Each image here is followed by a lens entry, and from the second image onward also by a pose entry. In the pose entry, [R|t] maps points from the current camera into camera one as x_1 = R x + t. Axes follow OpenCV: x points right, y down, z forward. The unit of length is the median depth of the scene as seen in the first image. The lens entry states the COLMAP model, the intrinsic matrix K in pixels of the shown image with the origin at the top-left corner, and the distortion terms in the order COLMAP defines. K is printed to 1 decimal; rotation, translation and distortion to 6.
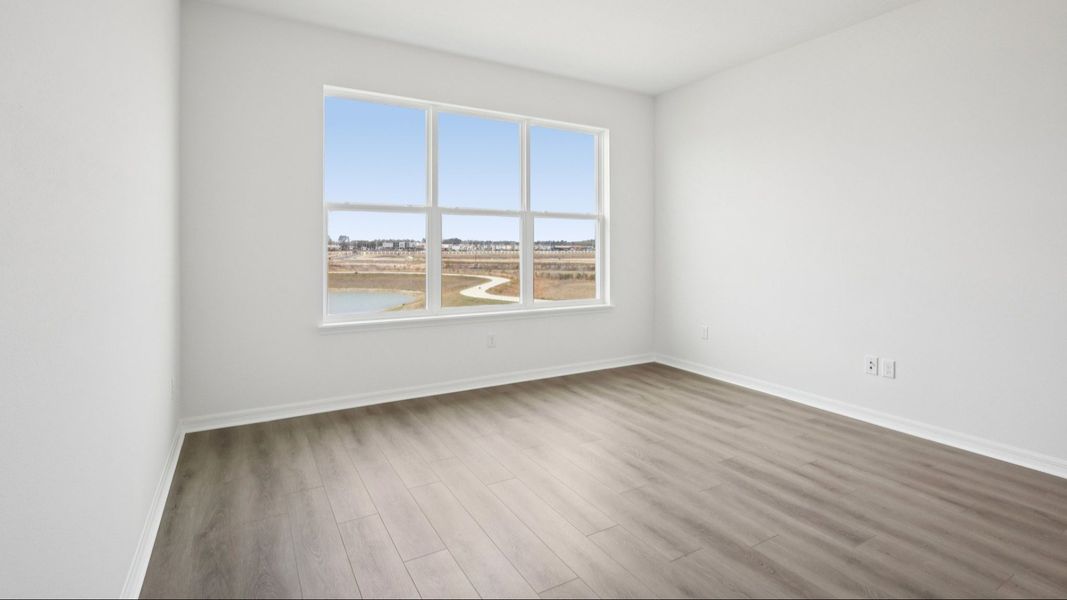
lens RADIAL K [[500.4, 0, 530.4], [0, 500.4, 246.2], [0, 0, 1]] dist [-0.002070, -0.000313]
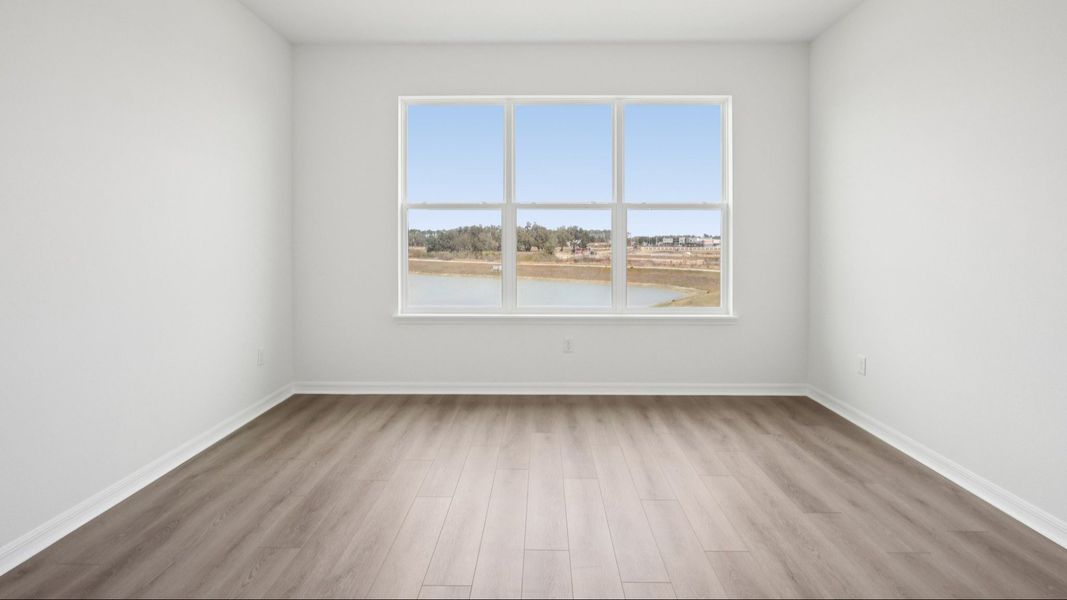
lens RADIAL K [[500.4, 0, 530.4], [0, 500.4, 246.2], [0, 0, 1]] dist [-0.002070, -0.000313]
pose [[0.858087, 0.003371, -0.513493, 0.297688], [0.001200, 0.999963, 0.008570, -0.001517], [0.513502, -0.007970, 0.858051, 0.153059]]
